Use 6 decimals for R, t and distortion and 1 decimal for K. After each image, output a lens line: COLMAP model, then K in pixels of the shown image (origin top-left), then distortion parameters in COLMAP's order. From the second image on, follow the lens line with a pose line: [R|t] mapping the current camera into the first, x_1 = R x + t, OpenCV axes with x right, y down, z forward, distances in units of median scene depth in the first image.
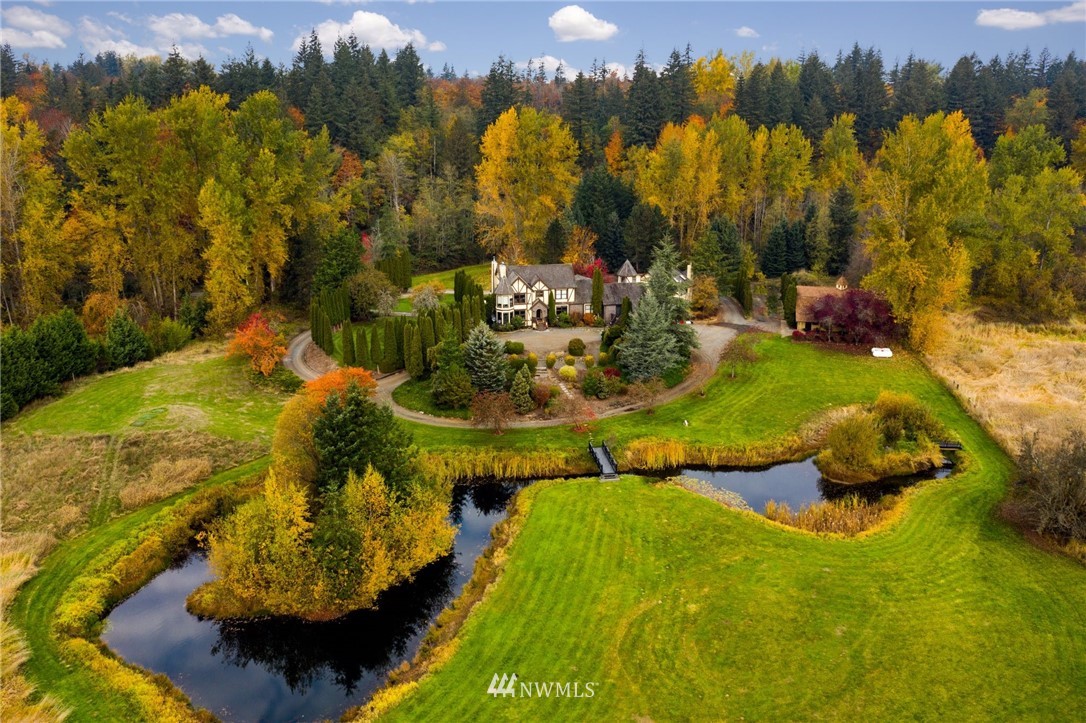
lens RADIAL K [[863.5, 0, 543.0], [0, 863.5, 361.5], [0, 0, 1]] dist [-0.003568, 0.000076]
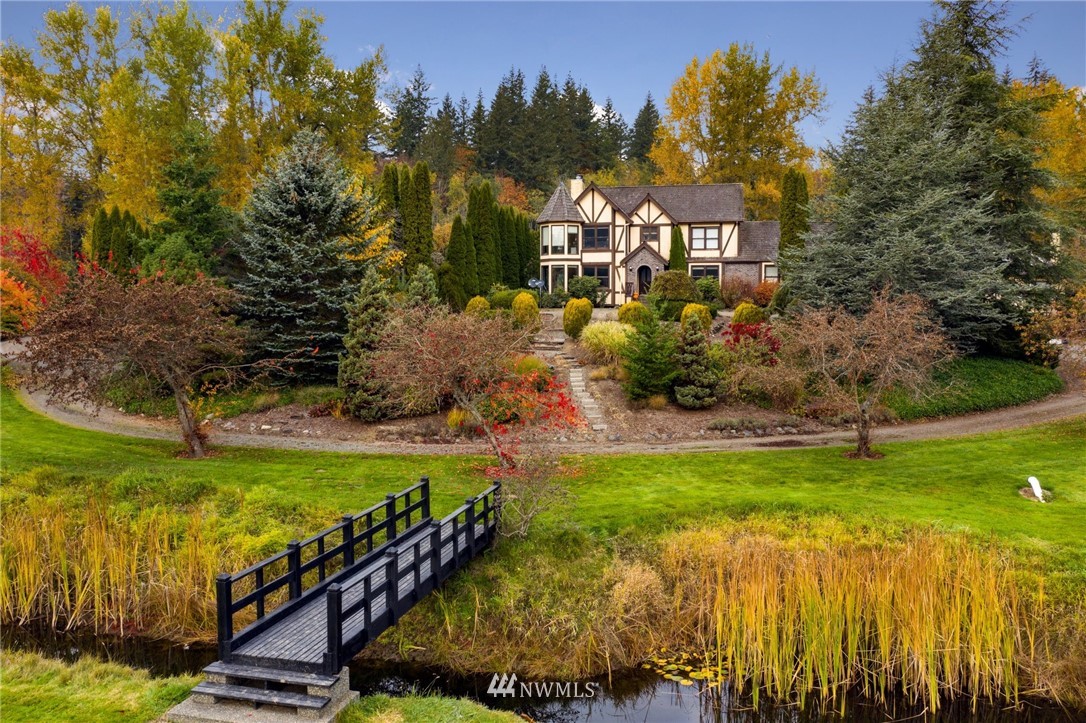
lens RADIAL K [[863.5, 0, 543.0], [0, 863.5, 361.5], [0, 0, 1]] dist [-0.003568, 0.000076]
pose [[0.929127, 0.022888, -0.369051, 0.105681], [-0.105360, 0.973095, -0.204904, 0.075492], [0.354432, 0.229265, 0.906541, 0.614417]]
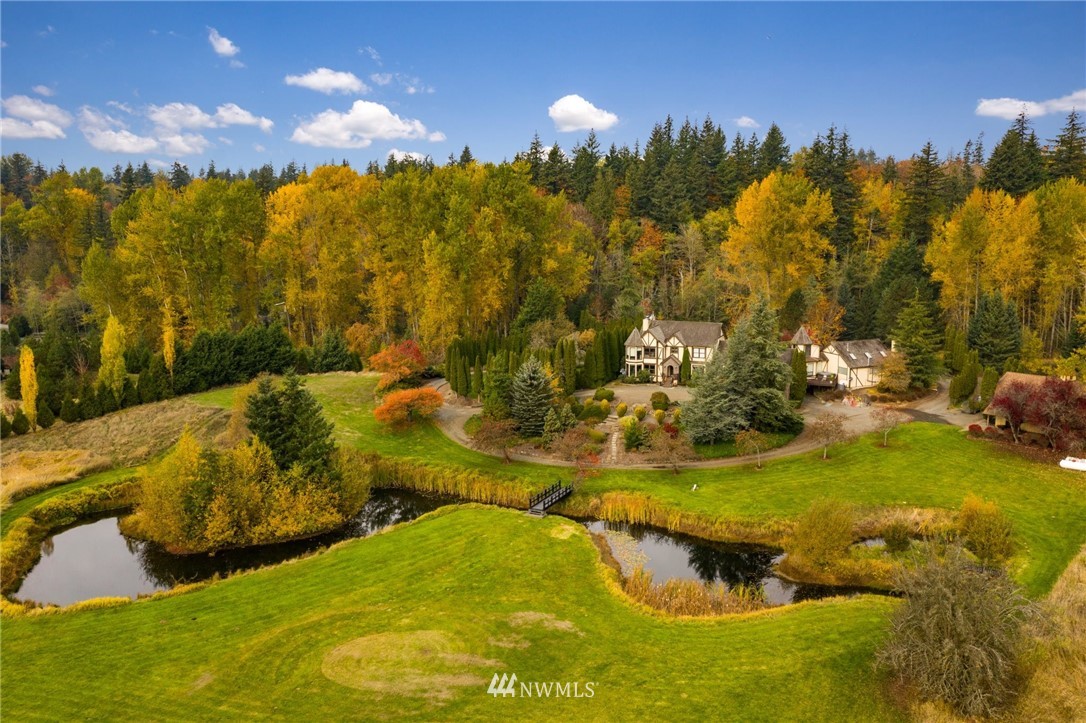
lens RADIAL K [[863.5, 0, 543.0], [0, 863.5, 361.5], [0, 0, 1]] dist [-0.003568, 0.000076]
pose [[0.826686, 0.087346, -0.555843, 0.411517], [-0.151155, 0.986038, -0.069859, 0.023390], [0.541981, 0.141770, 0.828347, 0.128898]]
